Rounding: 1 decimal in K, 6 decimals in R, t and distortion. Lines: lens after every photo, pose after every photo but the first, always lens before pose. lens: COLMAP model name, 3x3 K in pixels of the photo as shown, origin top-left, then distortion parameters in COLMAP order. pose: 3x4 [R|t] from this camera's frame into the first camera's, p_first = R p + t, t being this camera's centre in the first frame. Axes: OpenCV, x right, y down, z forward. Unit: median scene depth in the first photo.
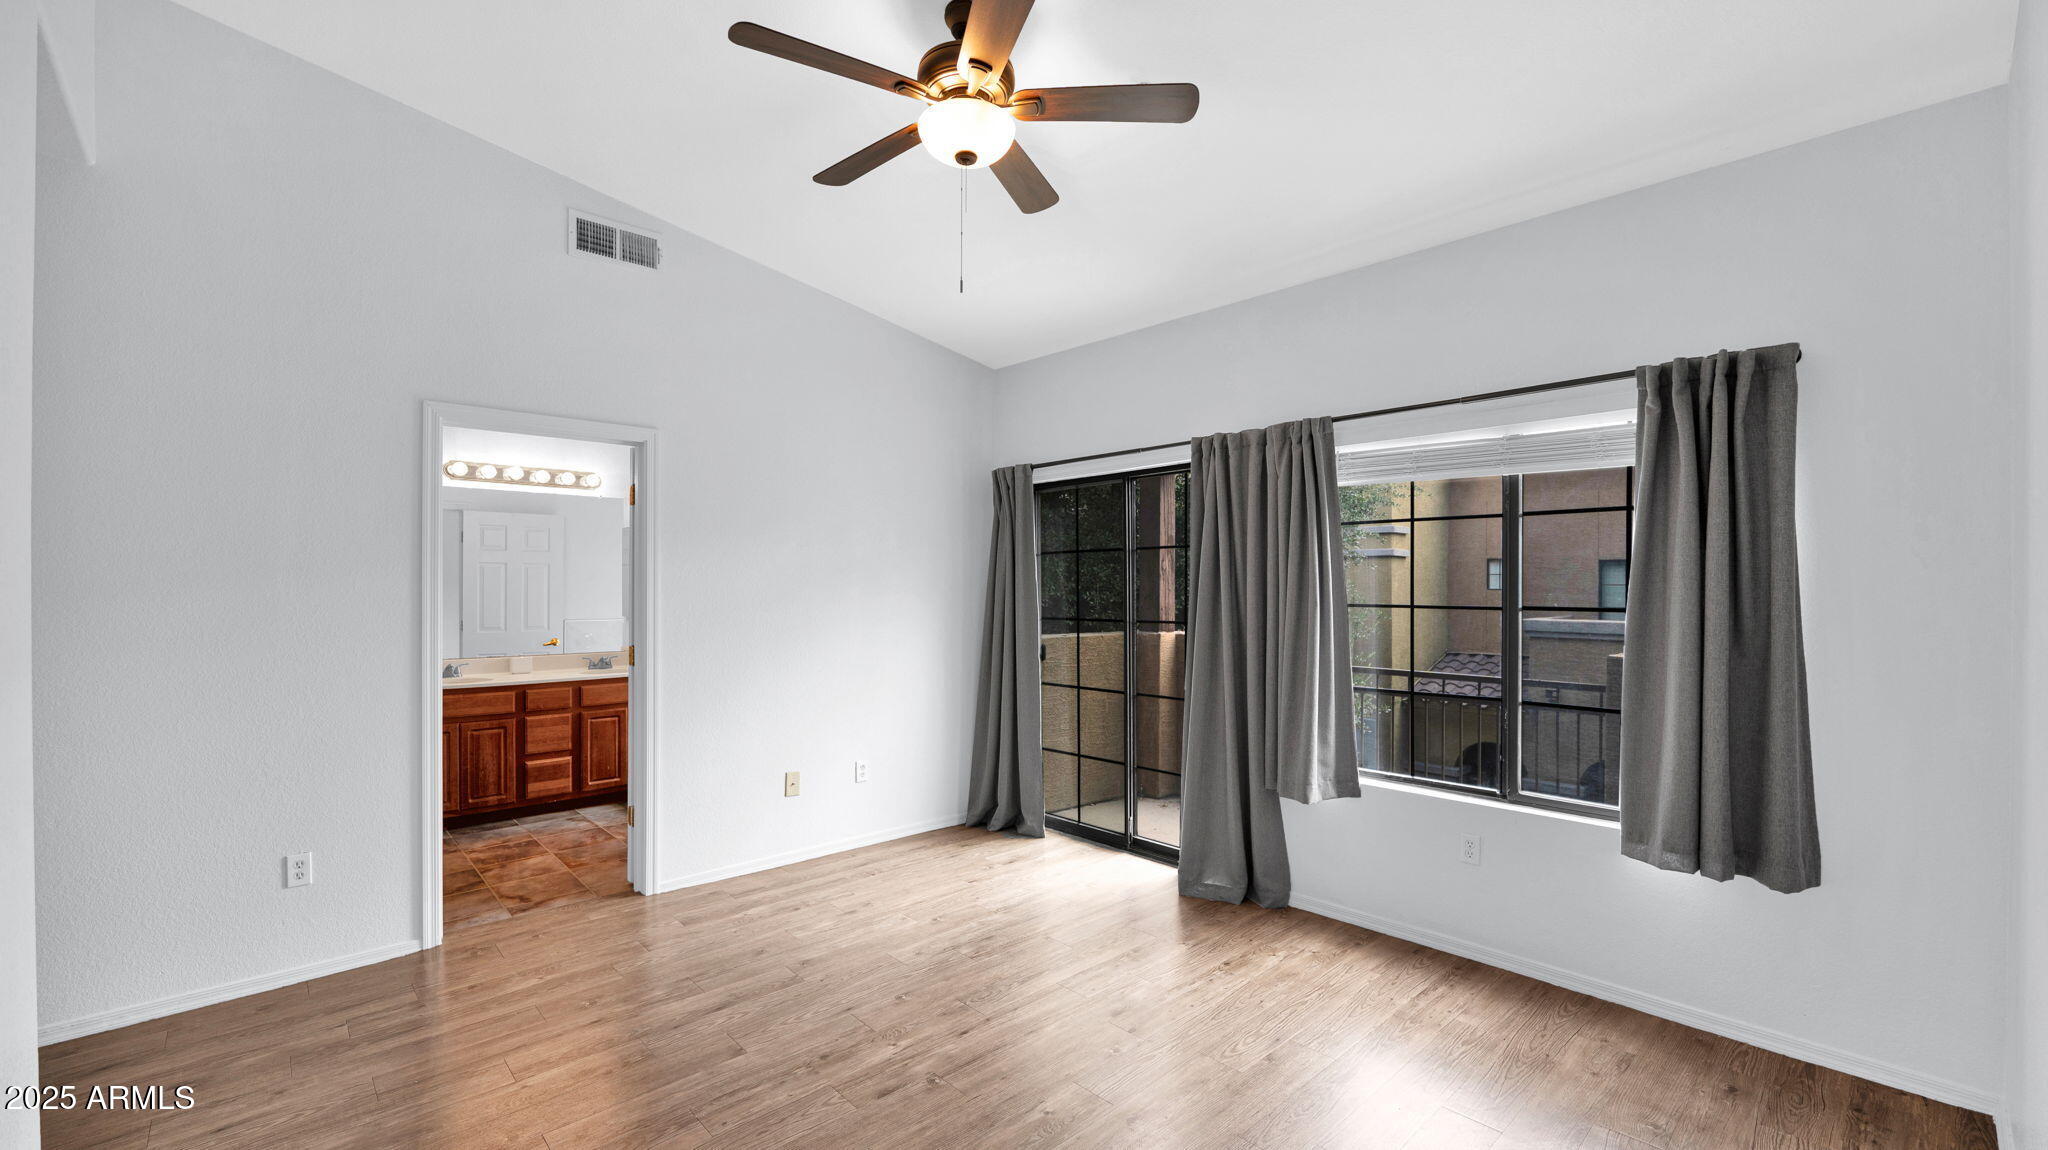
lens RADIAL K [[845.9, 0, 1013.8], [0, 845.9, 567.5], [0, 0, 1]] dist [-0.006909, -0.000842]
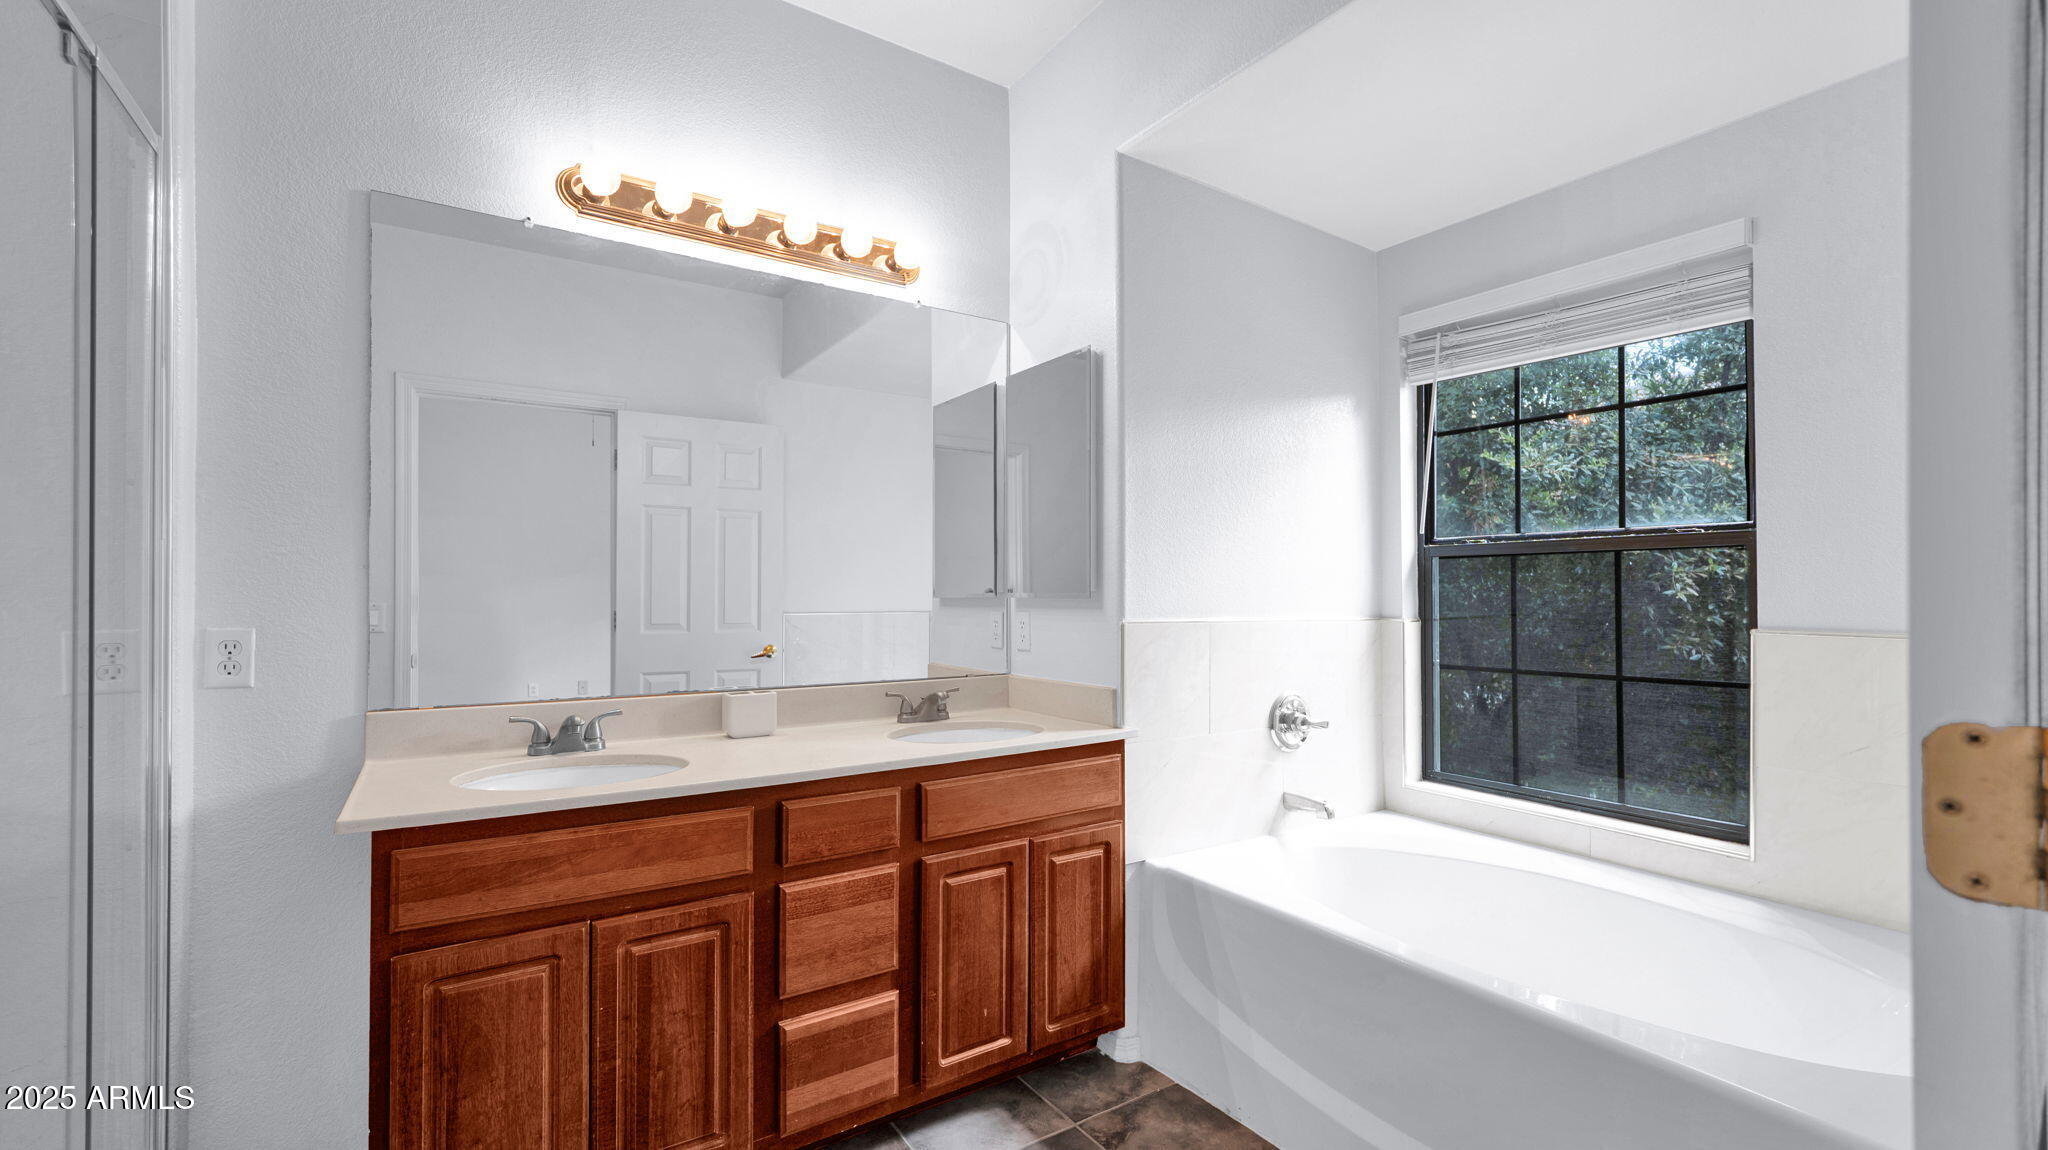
lens RADIAL K [[845.9, 0, 1008.7], [0, 845.9, 582.3], [0, 0, 1]] dist [-0.006909, -0.000842]
pose [[0.988145, 0.002617, -0.153501, -0.436562], [-0.002578, 0.999997, 0.000449, 0.059800], [0.153501, -0.000048, 0.988148, 0.683416]]
